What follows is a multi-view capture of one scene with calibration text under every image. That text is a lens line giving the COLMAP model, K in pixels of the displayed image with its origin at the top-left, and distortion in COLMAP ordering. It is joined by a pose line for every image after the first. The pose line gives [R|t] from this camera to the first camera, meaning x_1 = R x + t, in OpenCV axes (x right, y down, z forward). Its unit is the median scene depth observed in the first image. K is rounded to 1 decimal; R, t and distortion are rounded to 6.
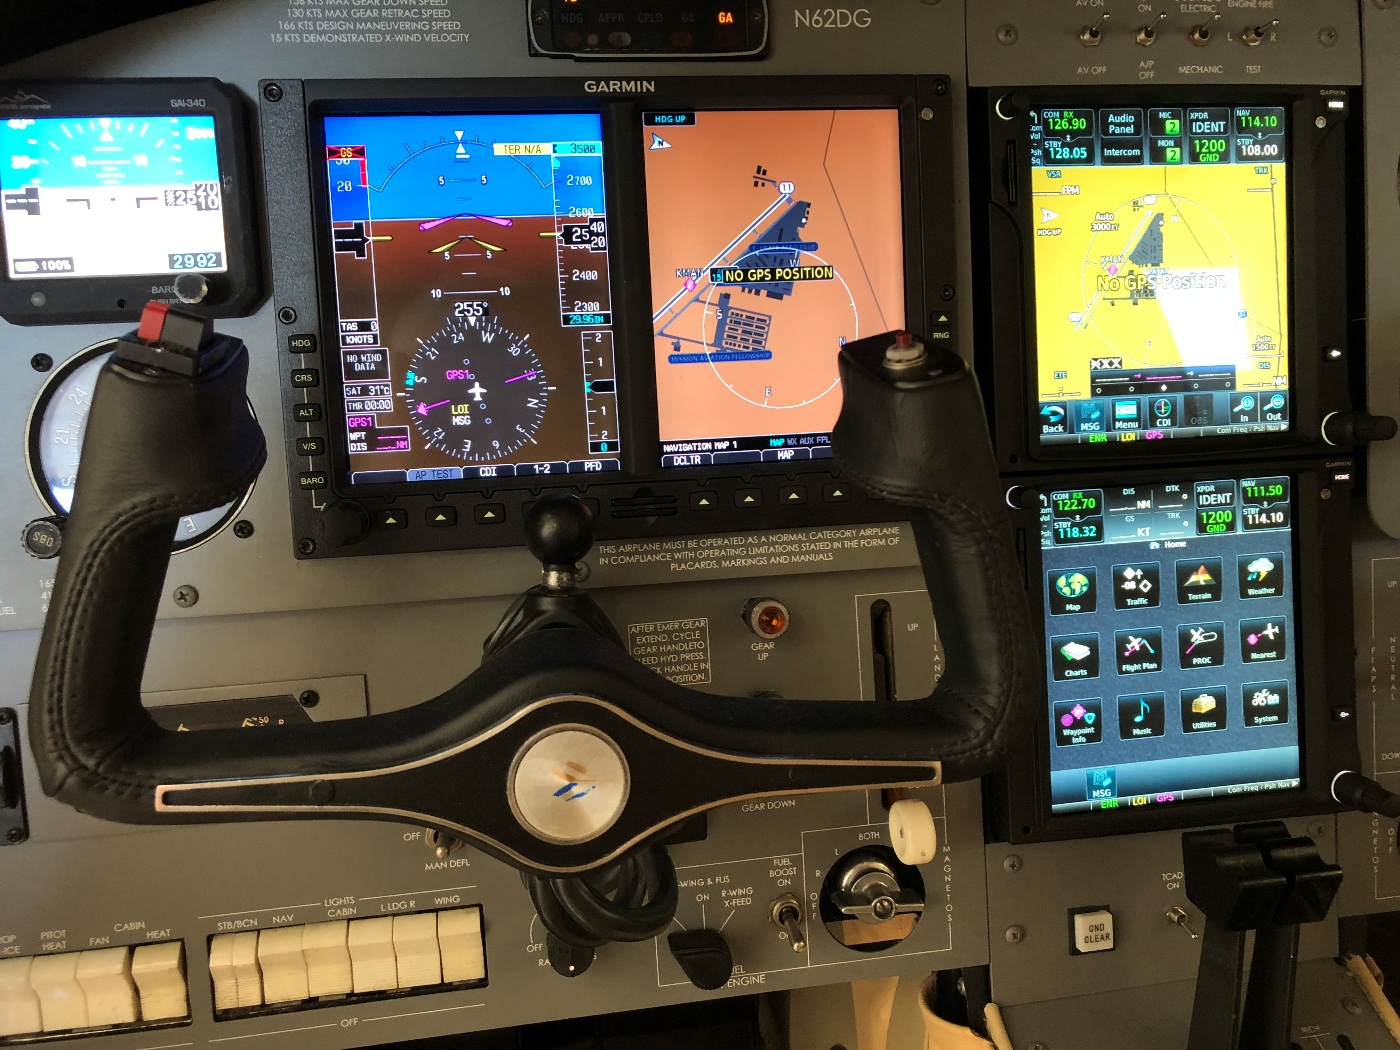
lens RADIAL K [[1161.6, 0, 700.8], [0, 1161.6, 525.6], [0, 0, 1]] dist [0.006354, 0.016770]
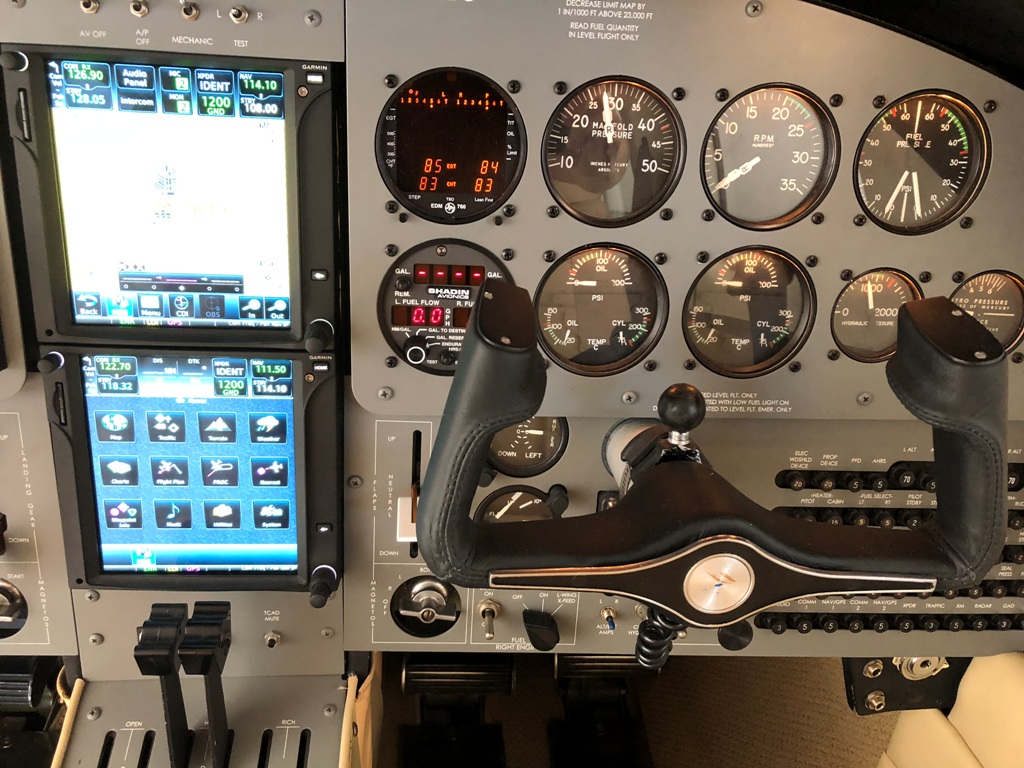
lens RADIAL K [[849.6, 0, 511.5], [0, 849.6, 383.6], [0, 0, 1]] dist [0.006354, 0.016770]
pose [[0.991490, 0.121684, -0.046258, 0.823682], [-0.107416, 0.965466, 0.237356, -0.282270], [0.073543, -0.230368, 0.970321, 0.064913]]
